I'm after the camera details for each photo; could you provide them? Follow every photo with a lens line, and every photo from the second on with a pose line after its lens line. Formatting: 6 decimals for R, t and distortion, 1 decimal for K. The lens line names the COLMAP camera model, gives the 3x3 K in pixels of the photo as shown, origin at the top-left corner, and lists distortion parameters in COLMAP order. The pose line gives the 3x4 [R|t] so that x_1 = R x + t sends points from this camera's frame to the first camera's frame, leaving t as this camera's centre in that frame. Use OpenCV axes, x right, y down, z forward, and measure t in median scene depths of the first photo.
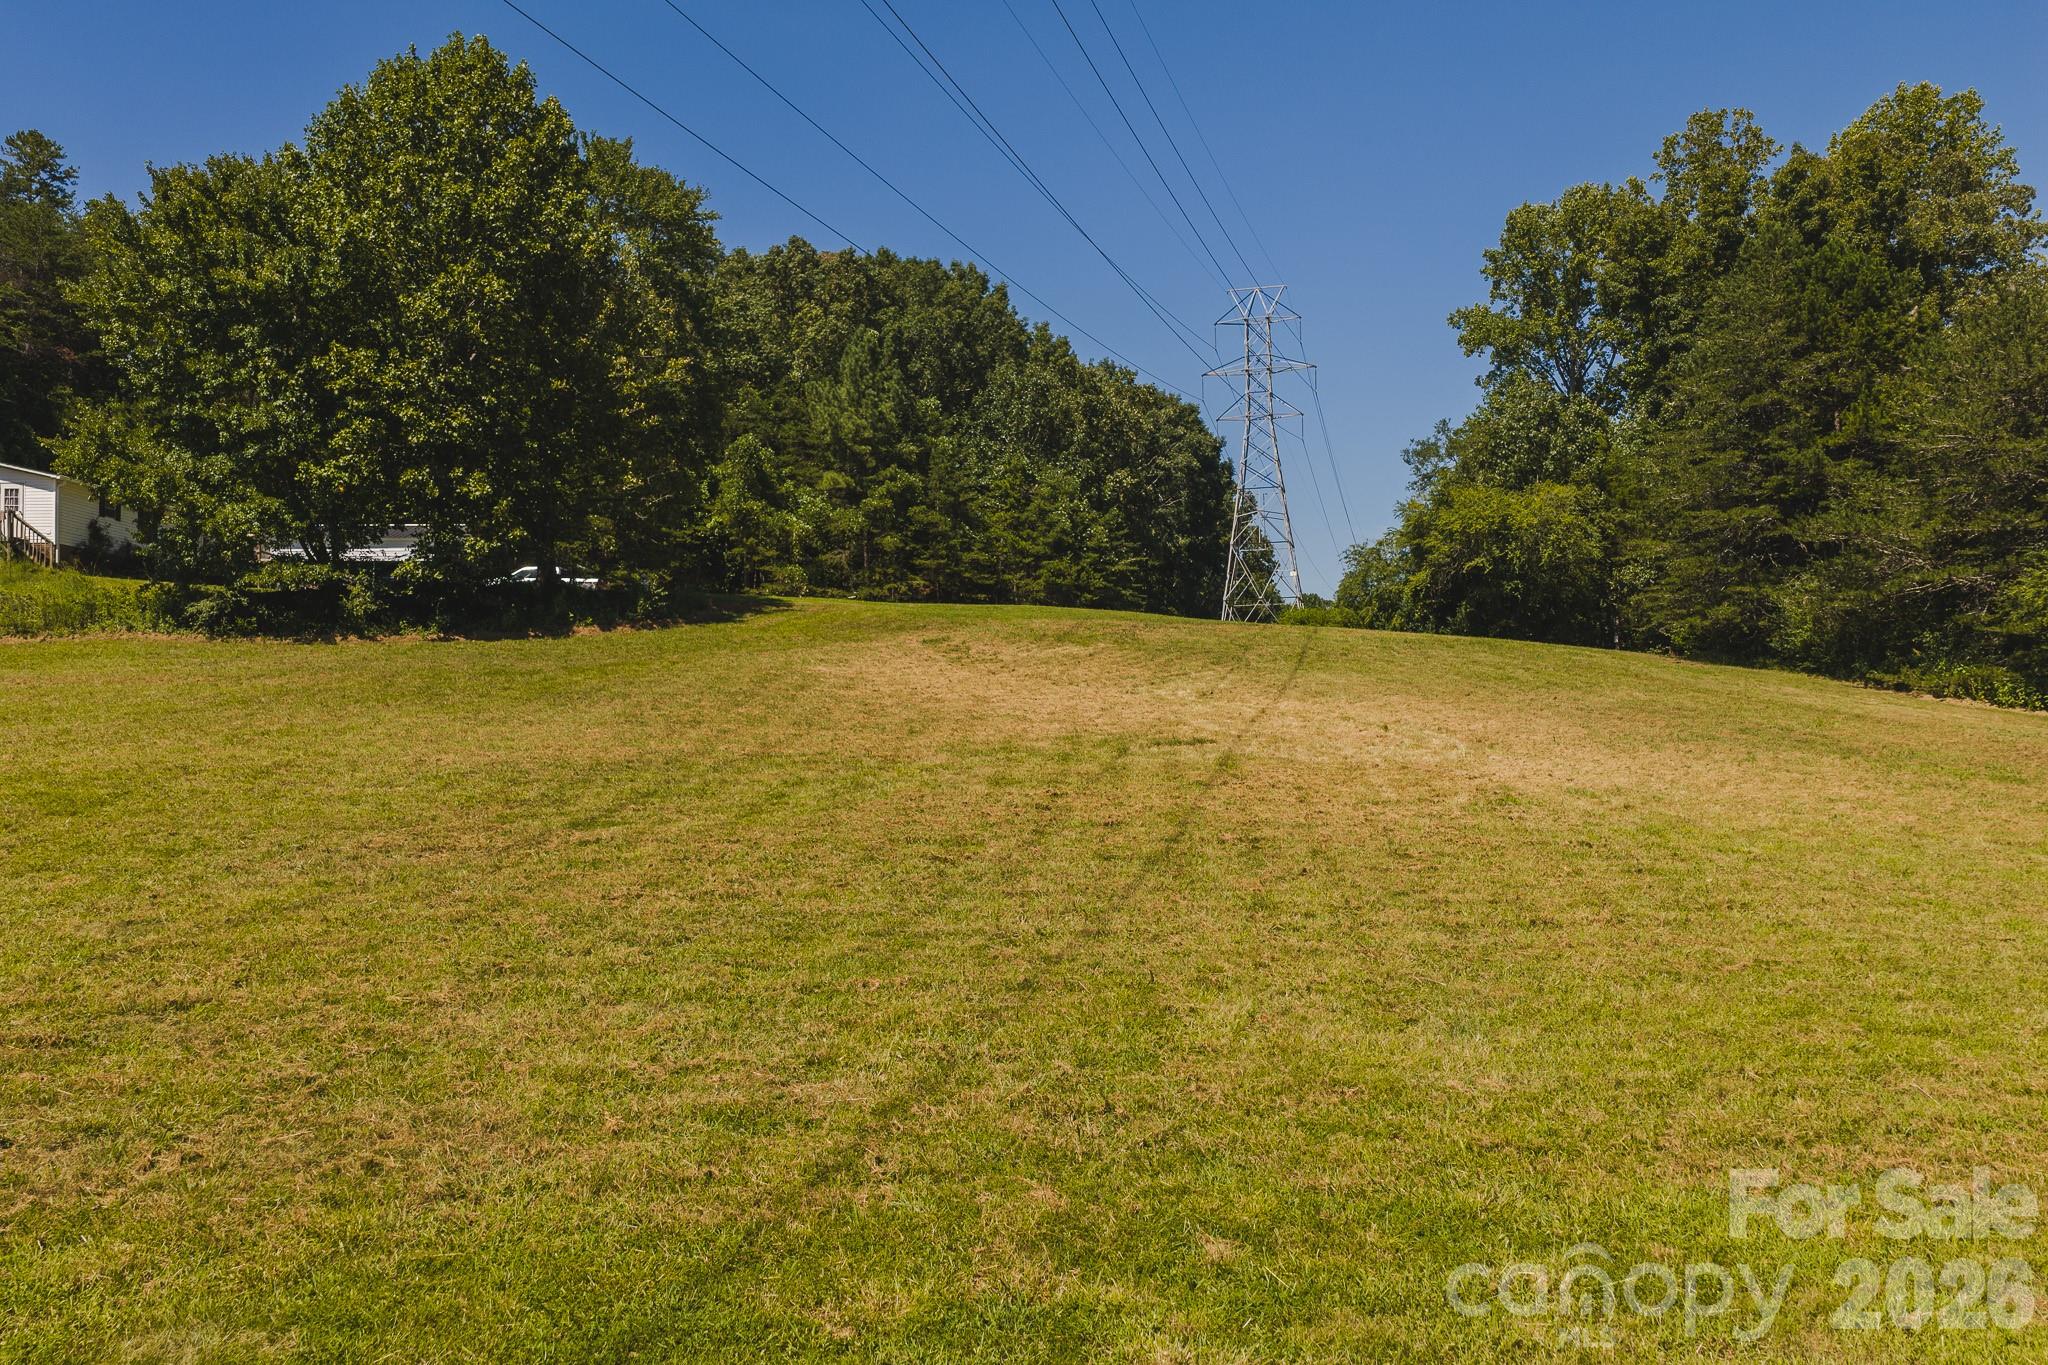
lens RADIAL K [[1691.8, 0, 1021.3], [0, 1691.8, 676.9], [0, 0, 1]] dist [0.018021, -0.027154]
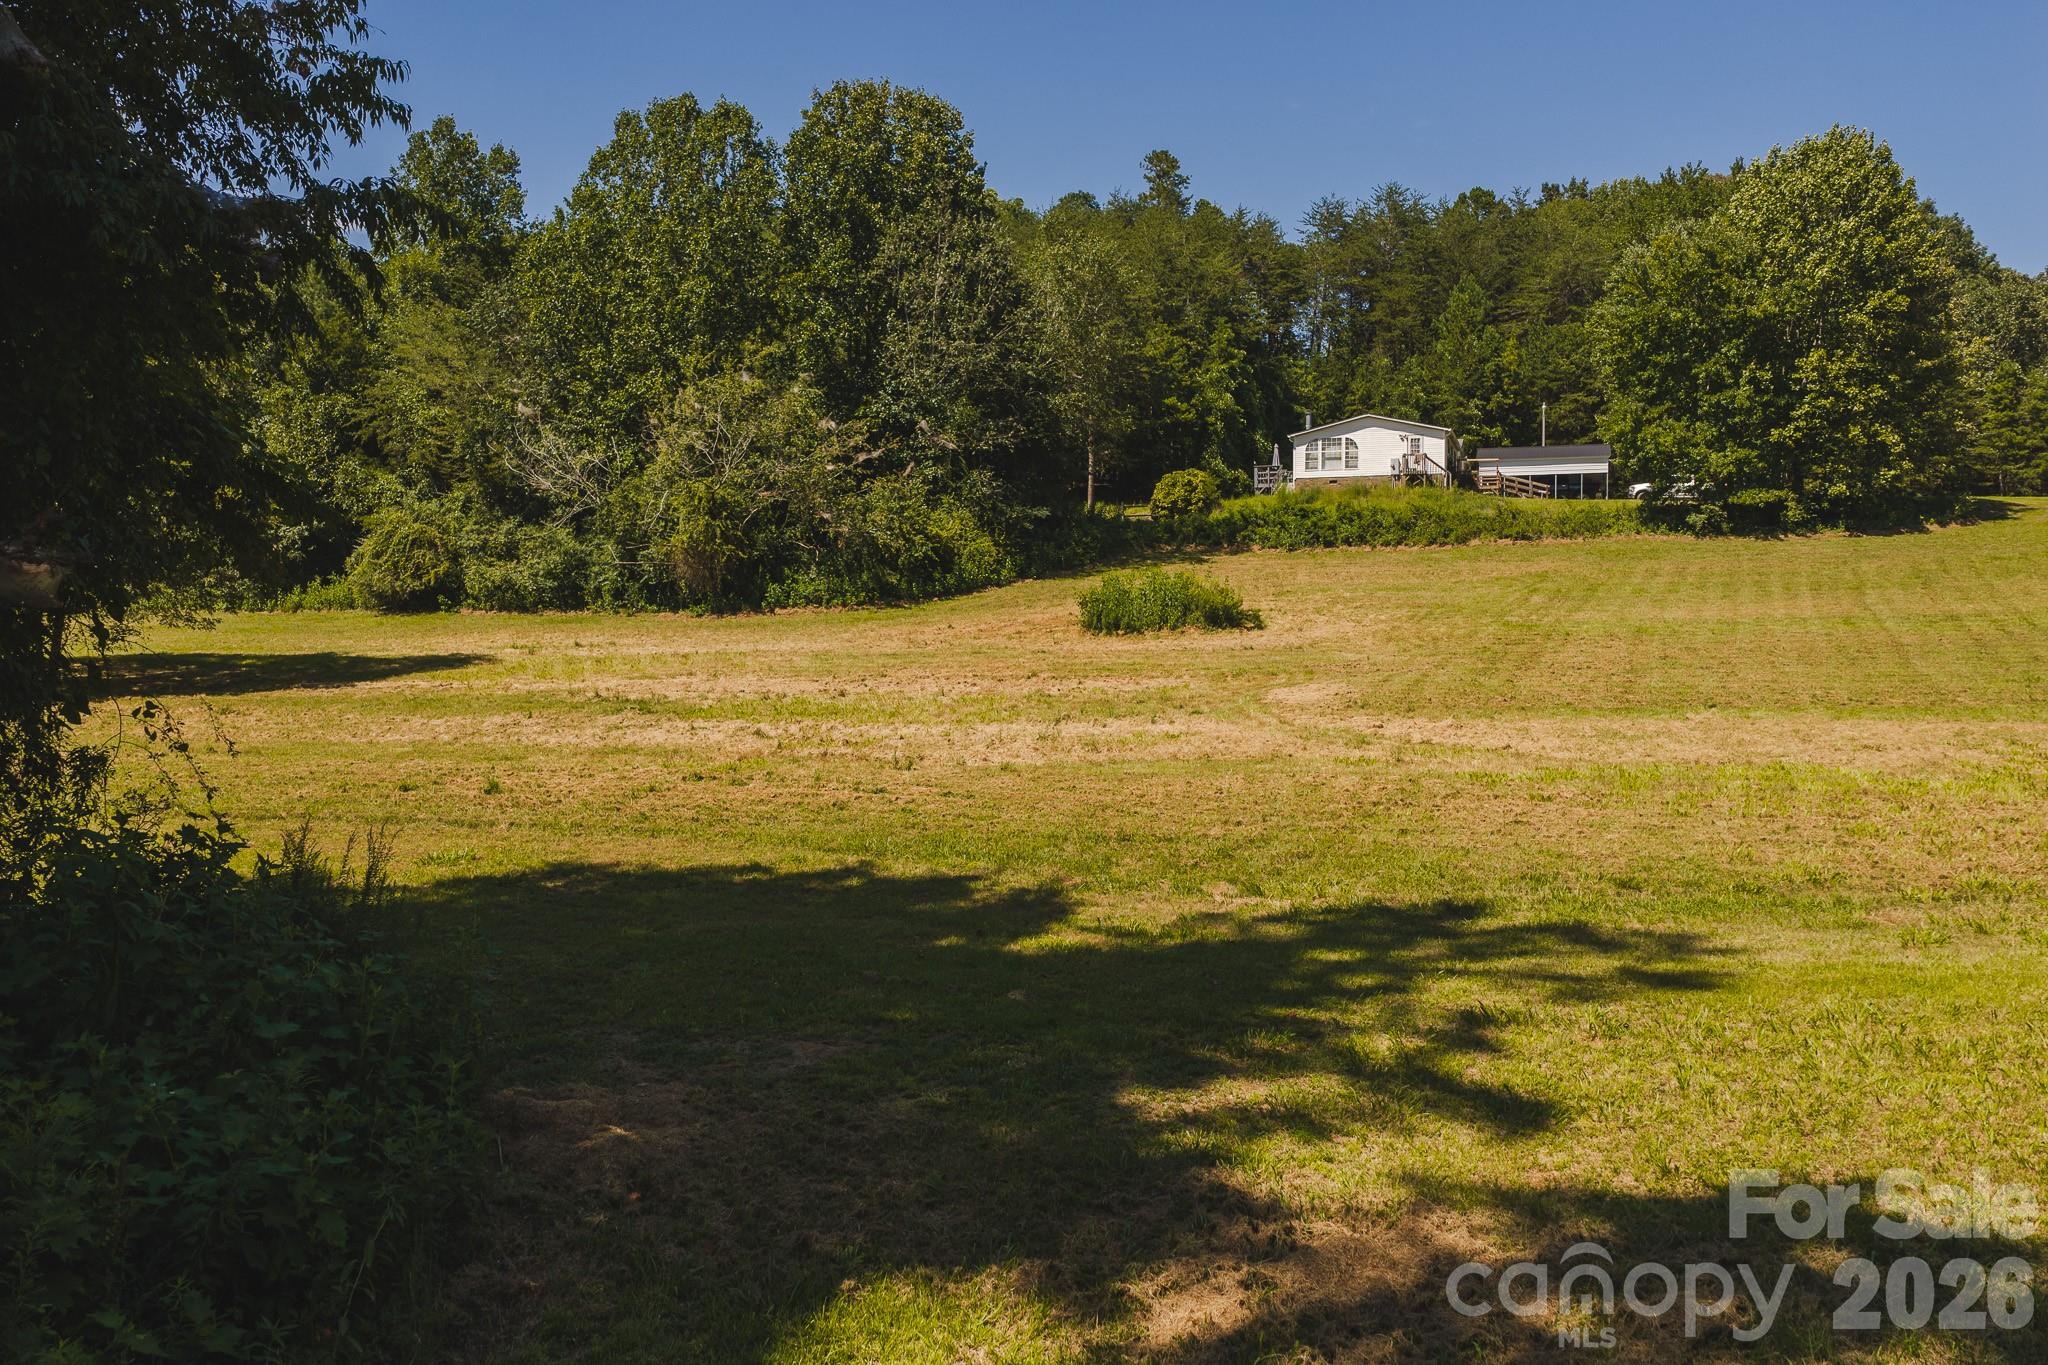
lens RADIAL K [[1691.8, 0, 1026.6], [0, 1691.8, 685.9], [0, 0, 1]] dist [0.018021, -0.027154]
pose [[0.949669, 0.010471, -0.313080, -0.547127], [0.014591, 0.996878, 0.077599, -0.015898], [0.312915, -0.078261, 0.946551, -0.682969]]
